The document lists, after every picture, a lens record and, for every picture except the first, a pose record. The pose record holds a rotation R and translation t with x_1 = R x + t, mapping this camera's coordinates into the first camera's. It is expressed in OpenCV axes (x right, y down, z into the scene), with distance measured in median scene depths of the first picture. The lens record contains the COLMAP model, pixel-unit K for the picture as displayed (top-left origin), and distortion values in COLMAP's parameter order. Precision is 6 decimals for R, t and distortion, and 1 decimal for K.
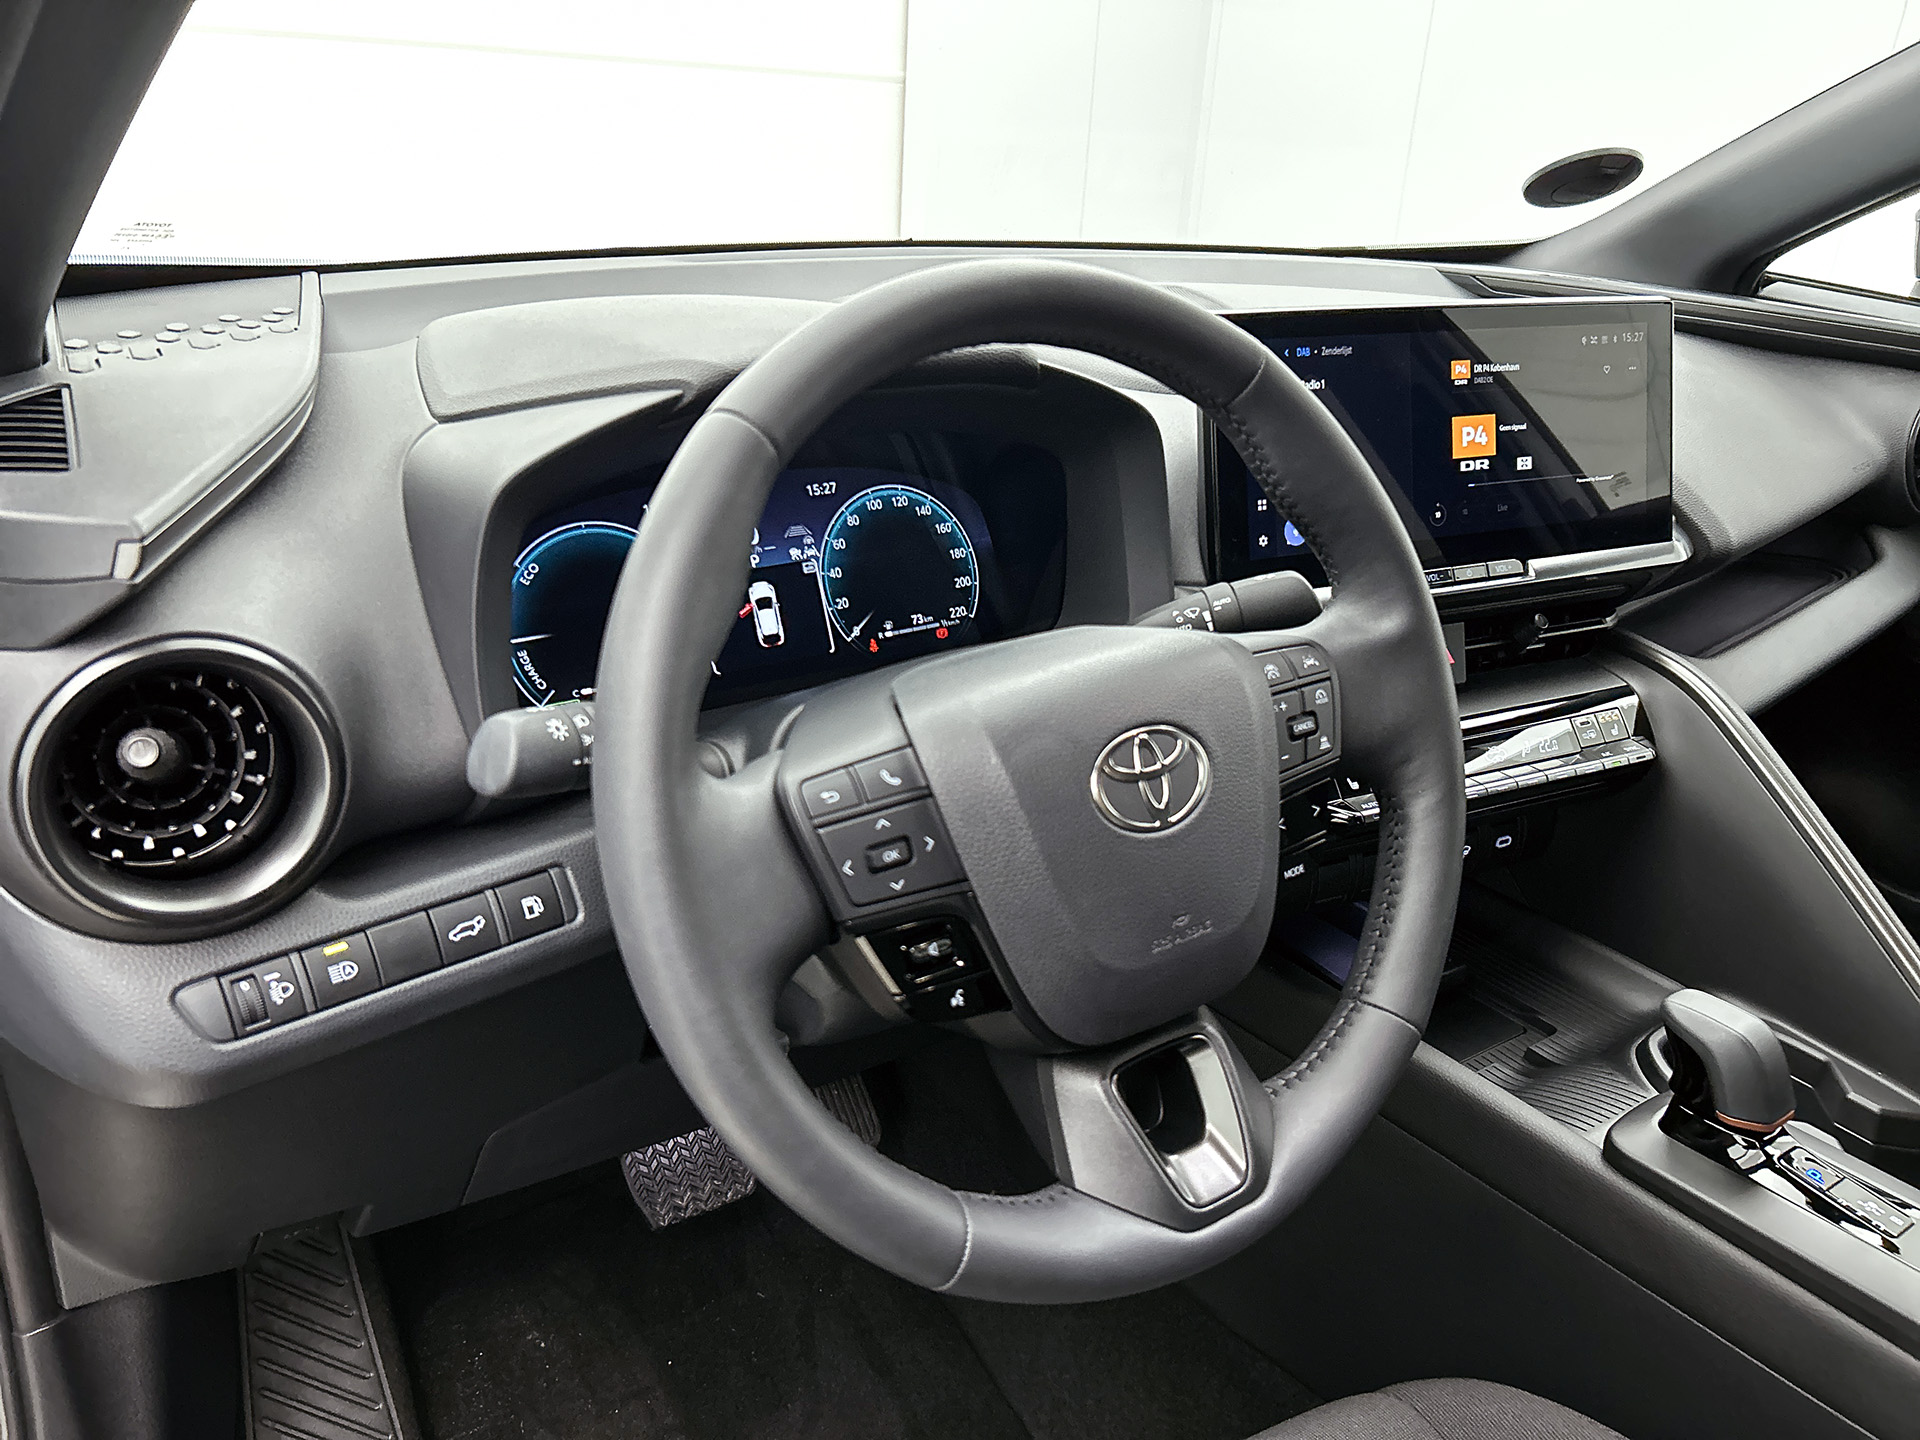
lens RADIAL K [[1465.2, 0, 960.0], [0, 1465.2, 720.0], [0, 0, 1]] dist [0.071396, -0.048841]
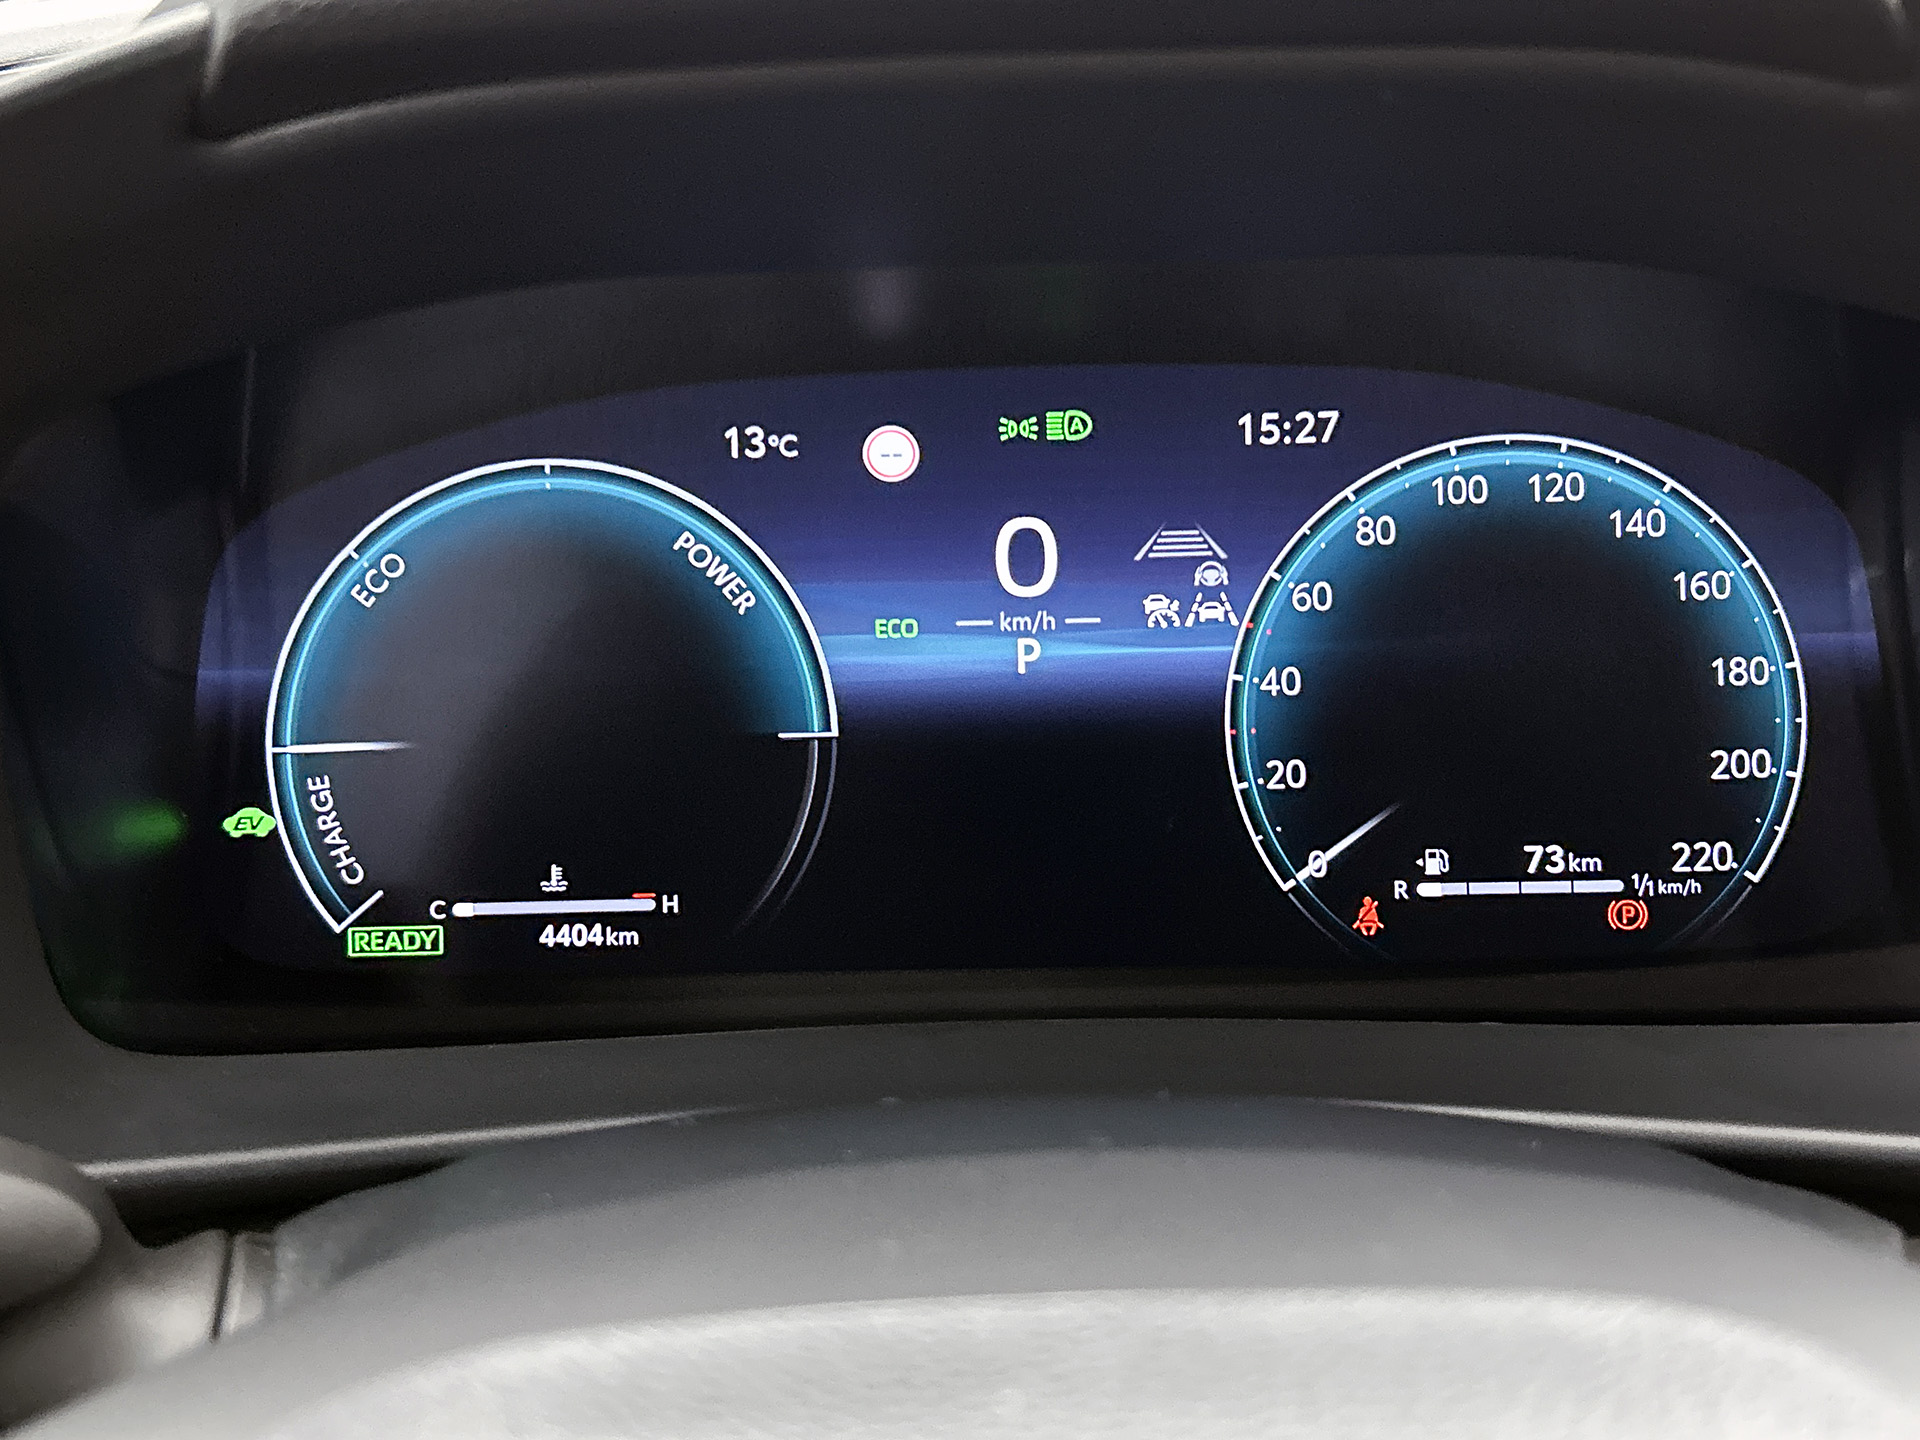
lens RADIAL K [[1970.4, 0, 952.8], [0, 1970.4, 693.0], [0, 0, 1]] dist [0.078501, -0.006723]
pose [[0.811419, 0.171690, -0.558679, 0.103079], [-0.169591, 0.983919, 0.056060, -0.107972], [0.559319, 0.049259, 0.827487, 0.575426]]
